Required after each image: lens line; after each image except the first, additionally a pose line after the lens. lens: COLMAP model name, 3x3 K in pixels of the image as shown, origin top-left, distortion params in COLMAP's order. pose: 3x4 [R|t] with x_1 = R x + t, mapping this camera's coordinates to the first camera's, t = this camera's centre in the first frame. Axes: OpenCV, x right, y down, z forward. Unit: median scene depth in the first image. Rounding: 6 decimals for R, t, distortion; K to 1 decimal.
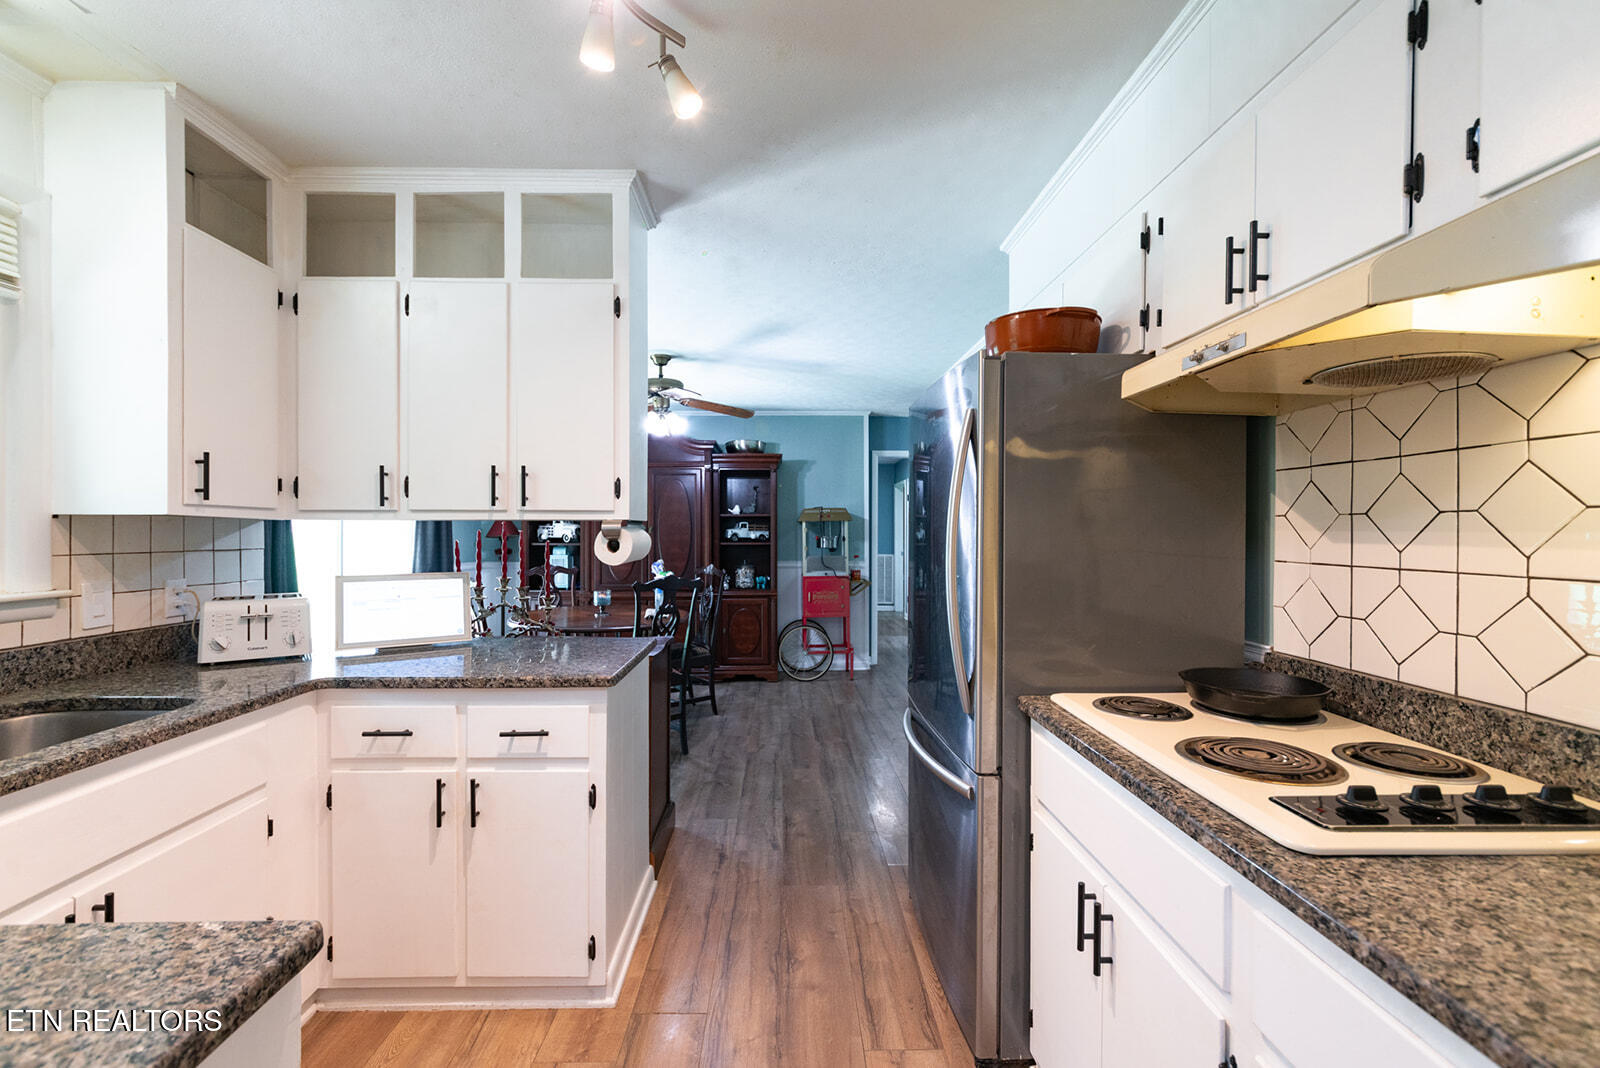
lens RADIAL K [[674.5, 0, 800.0], [0, 674.5, 534.0], [0, 0, 1]] dist [0.000331, 0.000027]
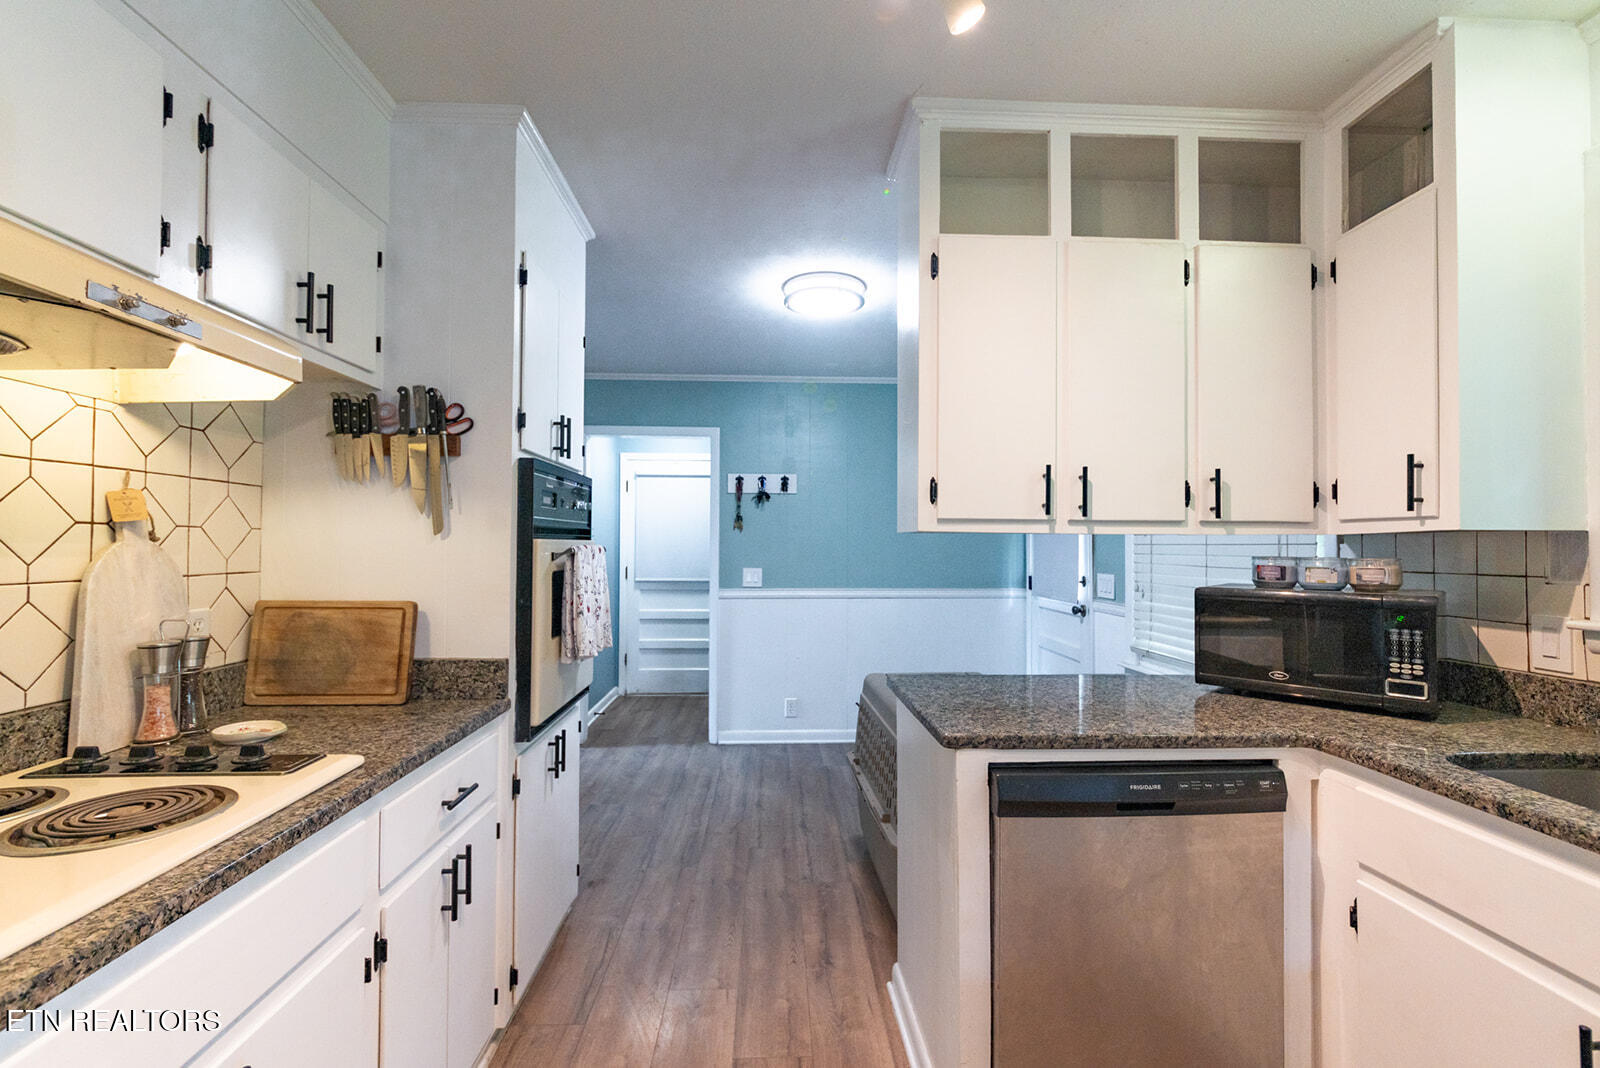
lens RADIAL K [[674.5, 0, 800.0], [0, 674.5, 534.0], [0, 0, 1]] dist [0.000331, 0.000027]
pose [[-0.999526, -0.006172, -0.030154, -0.077096], [-0.005826, 0.999917, -0.011523, -0.005297], [0.030223, -0.011341, -0.999479, 1.187213]]
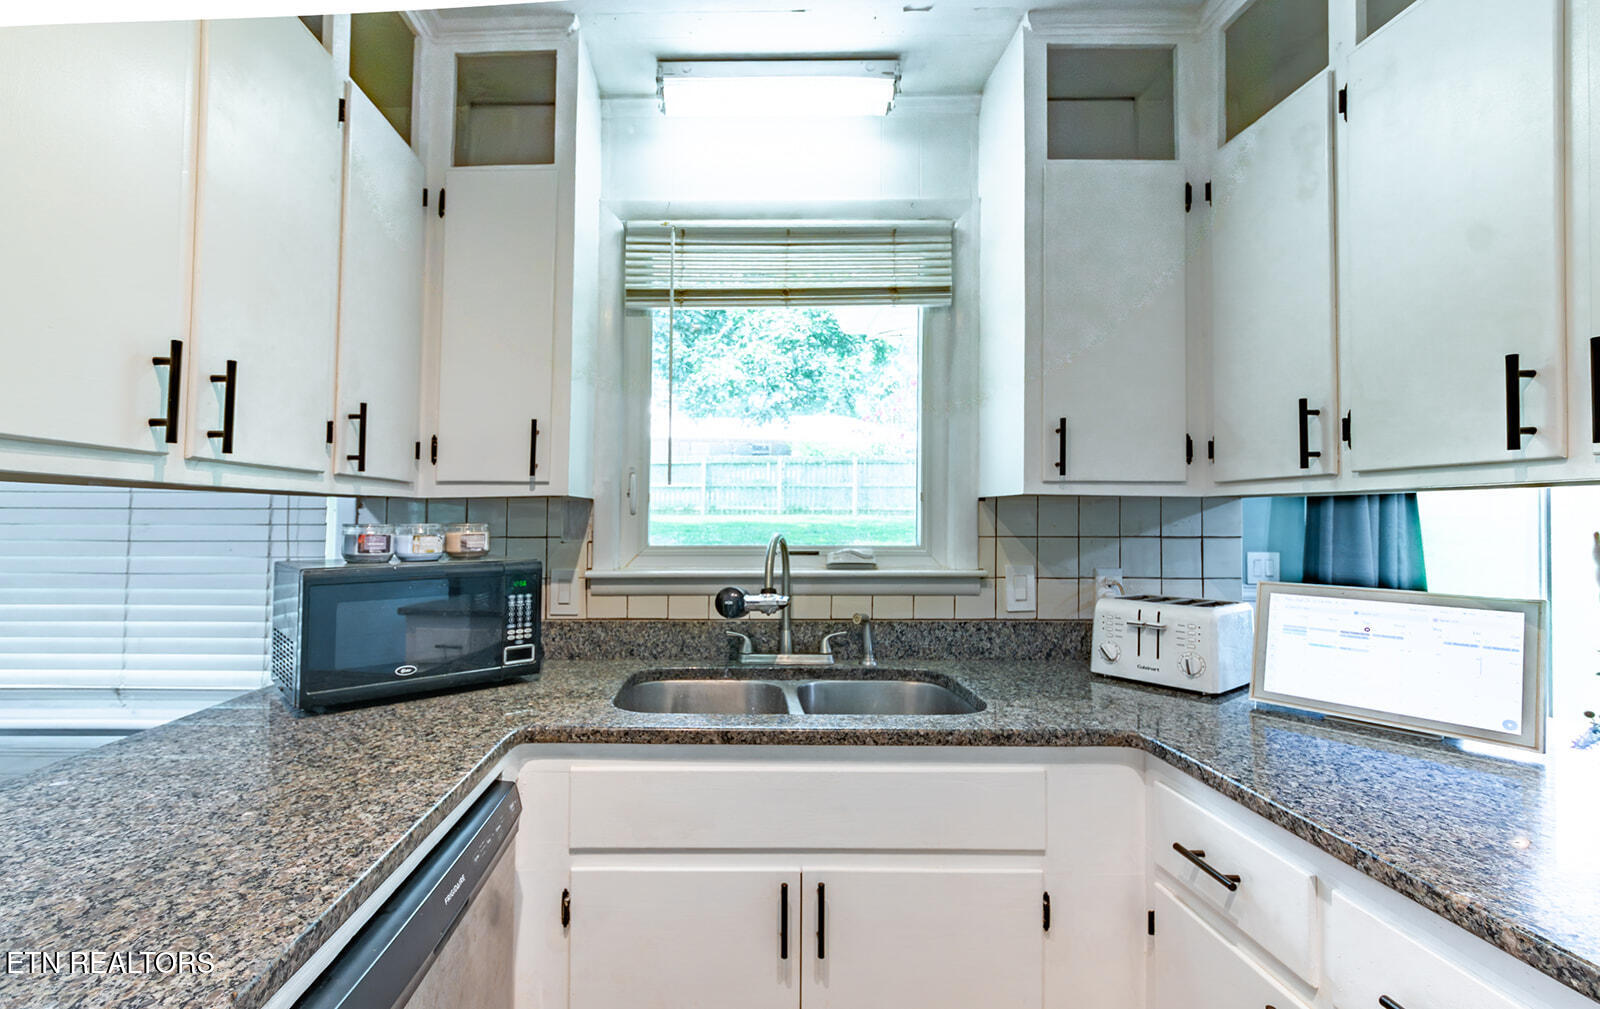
lens RADIAL K [[705.8, 0, 713.5], [0, 705.8, 499.1], [0, 0, 1]] dist [-0.009213, 0.000311]
pose [[-0.048728, -0.027797, -0.998425, 0.008999], [-0.004370, 0.999609, -0.027617, 0.005383], [0.998803, 0.003018, -0.048831, 0.623851]]
